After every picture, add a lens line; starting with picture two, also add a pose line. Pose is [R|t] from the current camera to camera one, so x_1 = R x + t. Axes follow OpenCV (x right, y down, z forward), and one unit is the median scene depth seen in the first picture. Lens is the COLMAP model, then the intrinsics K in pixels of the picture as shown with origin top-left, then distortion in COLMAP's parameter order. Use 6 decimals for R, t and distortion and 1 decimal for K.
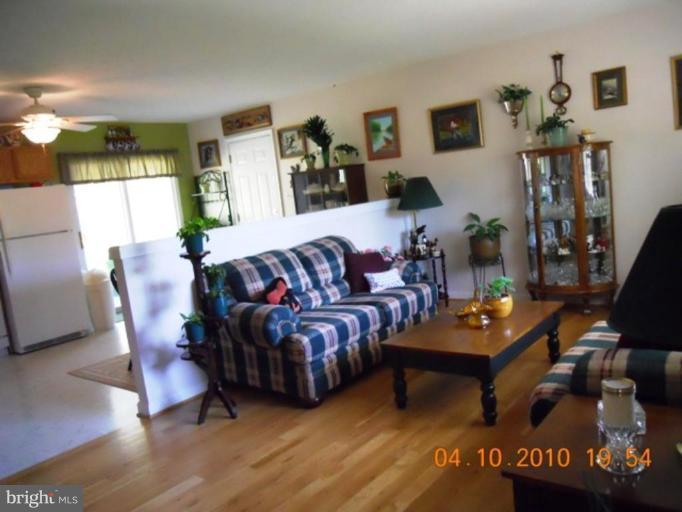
lens RADIAL K [[556.7, 0, 341.0], [0, 556.7, 256.0], [0, 0, 1]] dist [-0.007921, -0.004672]
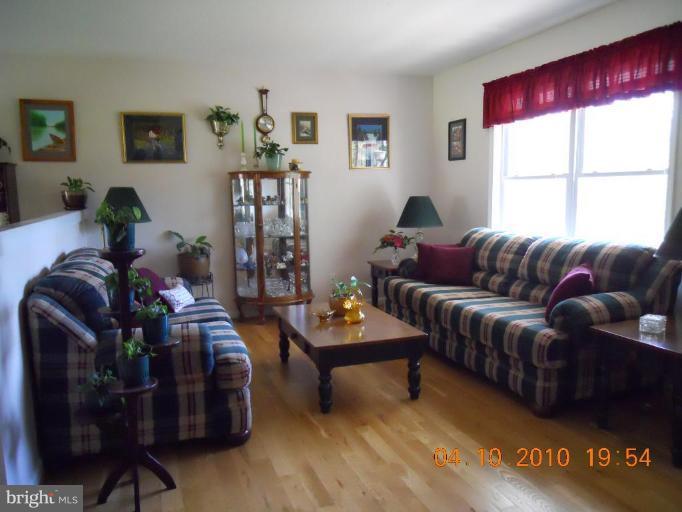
lens RADIAL K [[556.7, 0, 341.0], [0, 556.7, 256.0], [0, 0, 1]] dist [-0.007921, -0.004672]
pose [[0.535649, 0.001491, 0.844439, -0.451821], [0.069197, 0.996558, -0.045653, 0.031782], [-0.841601, 0.082886, 0.533702, 0.286275]]
